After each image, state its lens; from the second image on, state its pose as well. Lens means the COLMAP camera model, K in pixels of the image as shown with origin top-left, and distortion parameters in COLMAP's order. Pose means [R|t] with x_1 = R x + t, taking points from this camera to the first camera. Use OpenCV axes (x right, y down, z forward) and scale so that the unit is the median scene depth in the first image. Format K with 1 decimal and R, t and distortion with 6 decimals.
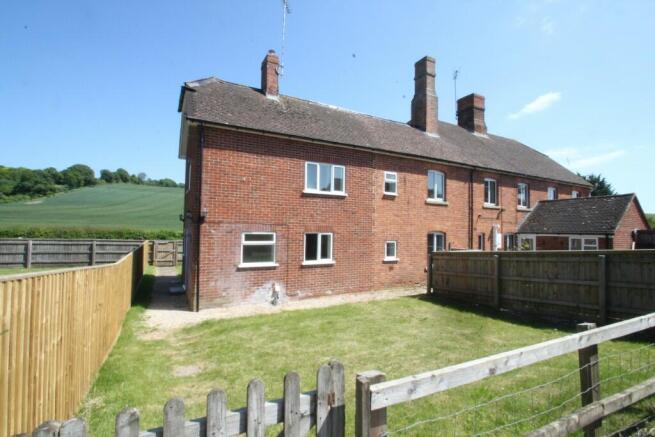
lens RADIAL K [[302.5, 0, 328.9], [0, 302.5, 222.3], [0, 0, 1]] dist [-0.003219, -0.000713]
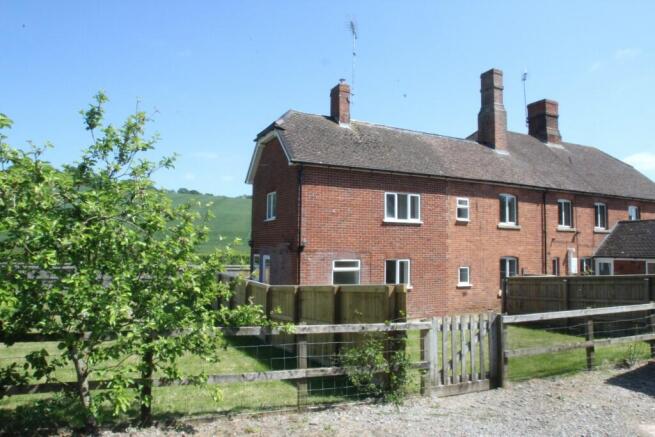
lens RADIAL K [[445.0, 0, 325.6], [0, 445.0, 218.4], [0, 0, 1]] dist [-0.050101, 0.011857]
pose [[0.999303, -0.004961, -0.036997, -0.192318], [0.003531, 0.999247, -0.038635, -0.041377], [0.037161, 0.038477, 0.998568, -0.472000]]
